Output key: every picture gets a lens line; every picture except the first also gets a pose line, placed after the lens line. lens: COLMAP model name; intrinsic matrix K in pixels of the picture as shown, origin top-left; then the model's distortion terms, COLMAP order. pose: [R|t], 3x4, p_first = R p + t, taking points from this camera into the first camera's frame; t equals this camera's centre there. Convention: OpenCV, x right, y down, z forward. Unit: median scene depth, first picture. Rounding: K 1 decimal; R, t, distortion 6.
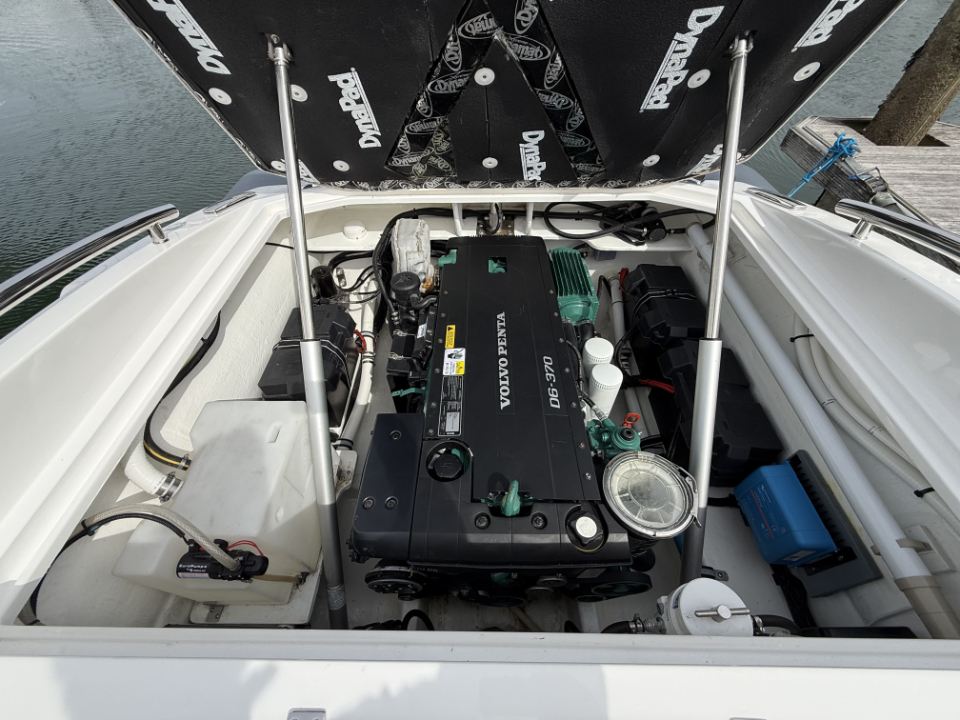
lens RADIAL K [[381.7, 0, 477.4], [0, 381.7, 360.5], [0, 0, 1]] dist [0.000700, -0.000350]
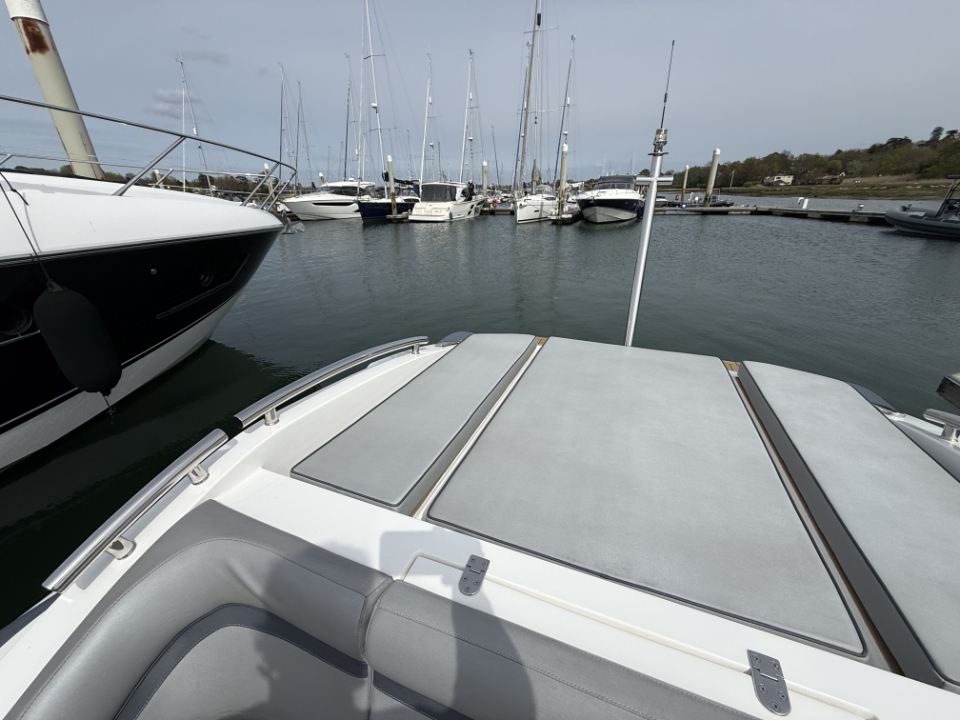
lens RADIAL K [[382.6, 0, 477.2], [0, 382.6, 360.1], [0, 0, 1]] dist [-0.000764, 0.000129]
pose [[0.933481, 0.156701, -0.322579, -0.005513], [-0.286320, 0.867274, -0.407255, 0.283329], [0.215947, 0.472525, 0.854451, -0.340732]]
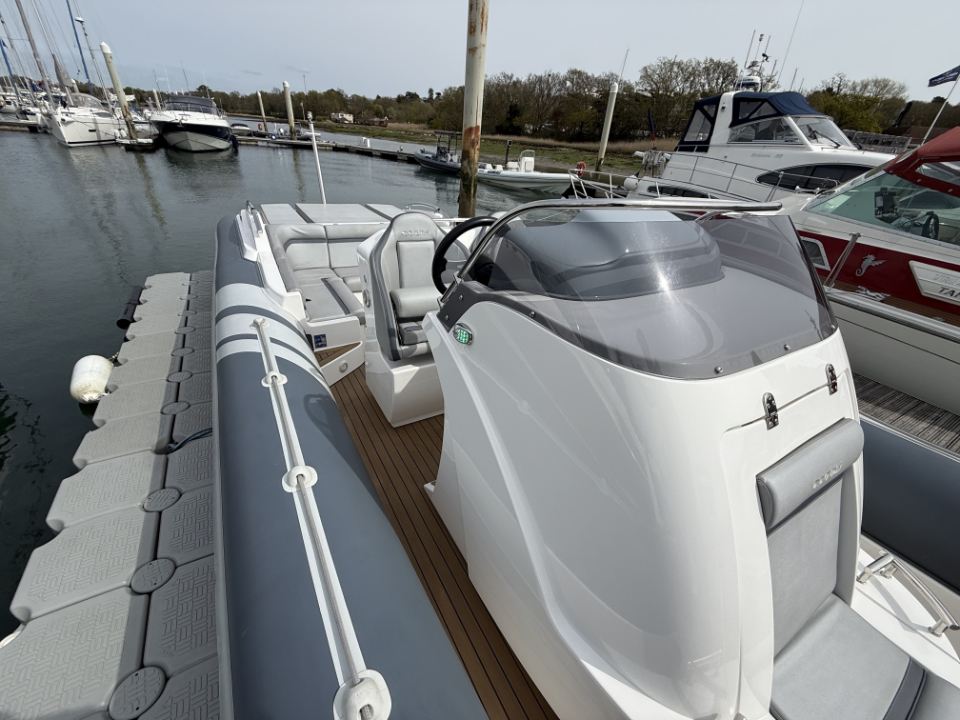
lens RADIAL K [[381.7, 0, 477.4], [0, 381.7, 360.5], [0, 0, 1]] dist [0.000700, -0.000350]
pose [[0.849203, -0.175290, 0.498124, -0.913432], [0.335085, 0.907931, -0.251752, 2.486401], [-0.408133, 0.380703, 0.829755, -2.287246]]
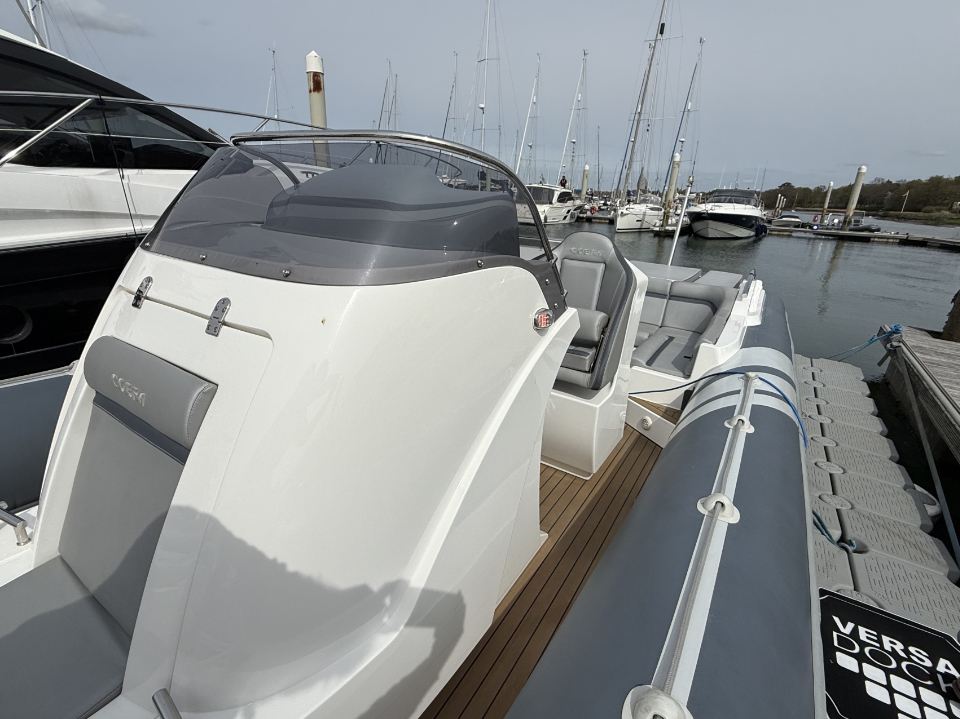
lens RADIAL K [[453.7, 0, 477.2], [0, 453.7, 359.5], [0, 0, 1]] dist [0.000146, -0.001014]
pose [[0.845871, 0.243929, -0.474342, 0.825784], [-0.454810, 0.794445, -0.402499, 2.723189], [0.278657, 0.556198, 0.782939, -2.323952]]
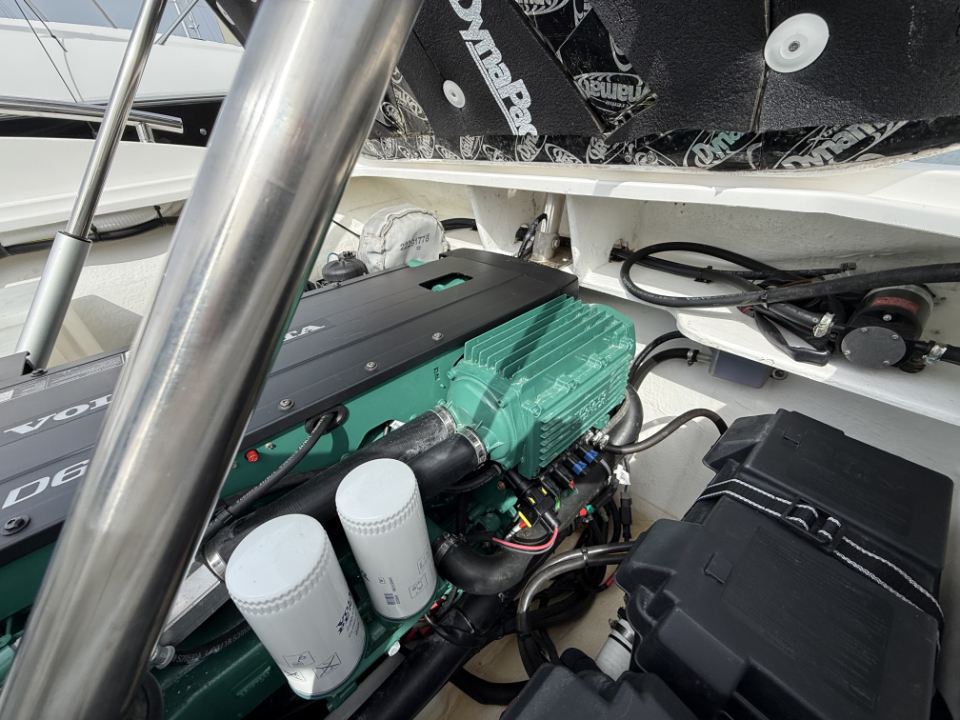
lens RADIAL K [[381.7, 0, 477.4], [0, 381.7, 360.5], [0, 0, 1]] dist [0.000700, -0.000350]
pose [[0.685882, 0.364935, -0.629594, 0.575326], [-0.504275, 0.862115, -0.049646, -0.170131], [0.524665, 0.351540, 0.775337, 0.737197]]
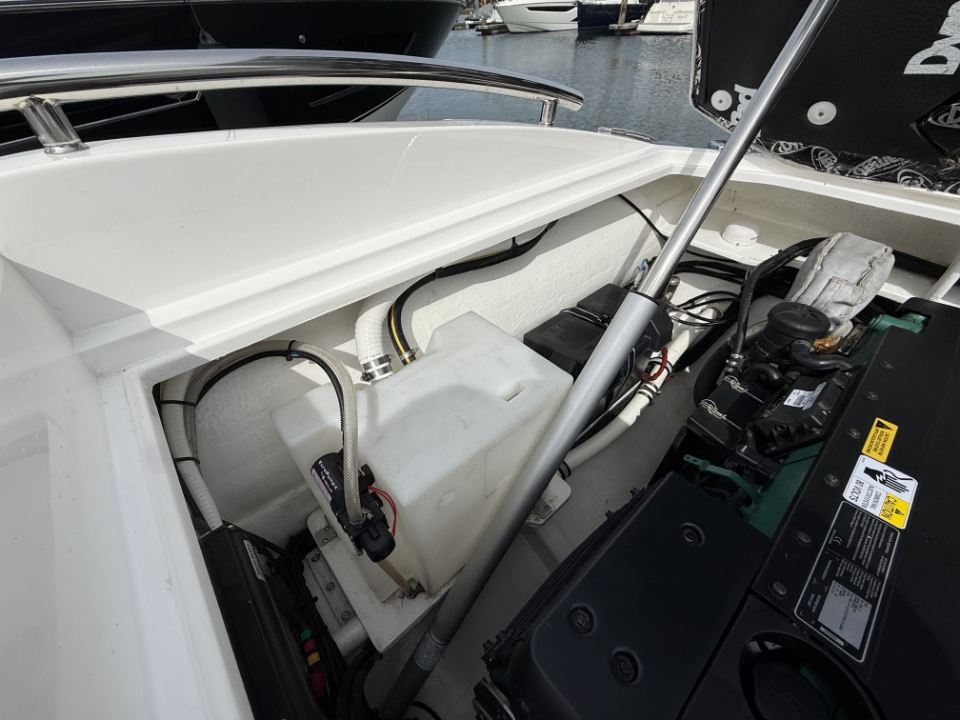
lens RADIAL K [[381.7, 0, 477.4], [0, 381.7, 360.5], [0, 0, 1]] dist [0.000700, -0.000350]
pose [[0.664602, 0.510392, -0.545714, -0.189903], [-0.571255, 0.817850, 0.069205, 0.108475], [0.481634, 0.265749, 0.835109, 0.323413]]
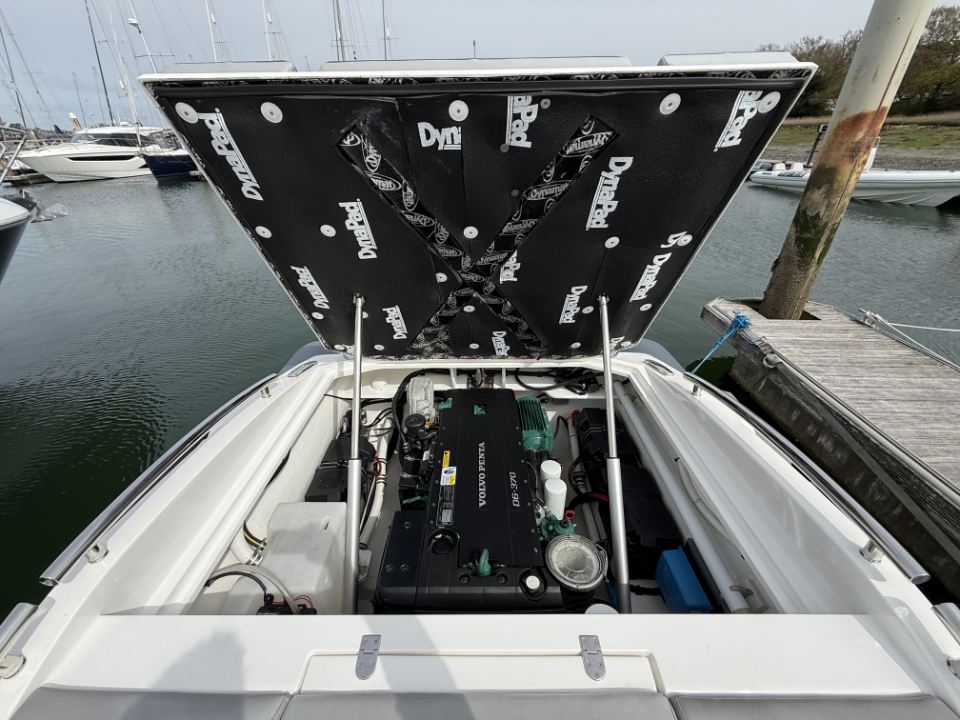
lens RADIAL K [[381.7, 0, 477.4], [0, 381.7, 360.5], [0, 0, 1]] dist [0.000700, -0.000350]
pose [[0.999938, 0.002018, 0.010909, 0.029662], [0.001887, 0.938068, -0.346447, 0.086265], [-0.010932, 0.346446, 0.938006, -0.470521]]
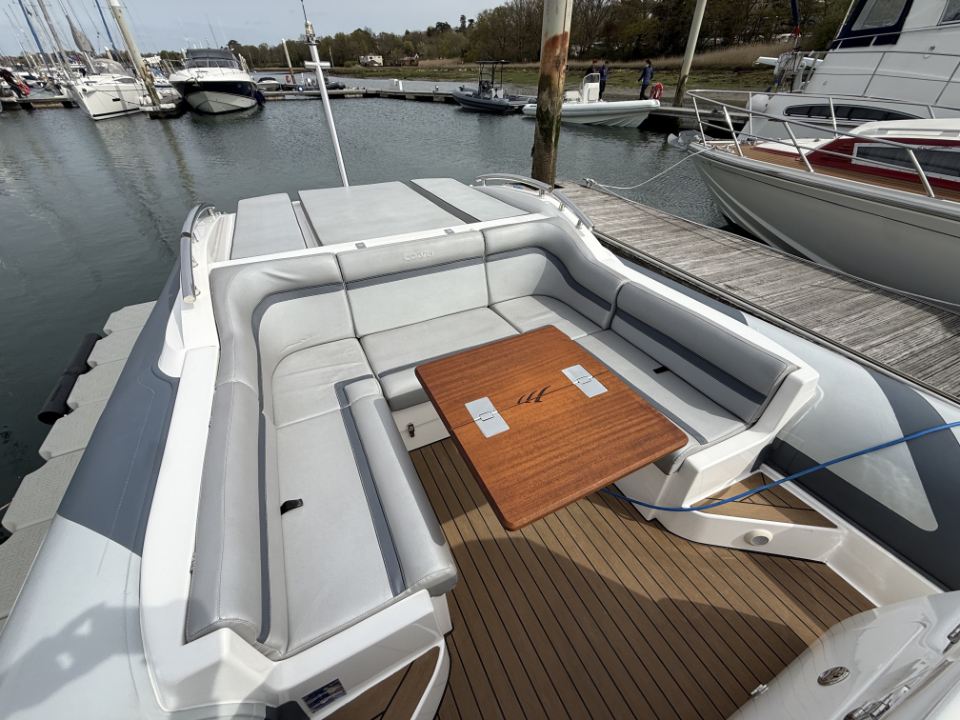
lens RADIAL K [[382.6, 0, 477.2], [0, 382.6, 360.1], [0, 0, 1]] dist [-0.000764, 0.000129]
pose [[0.892411, -0.250973, 0.374988, -0.426891], [0.335469, 0.924812, -0.179400, 1.182202], [-0.301768, 0.285895, 0.909505, -1.081068]]
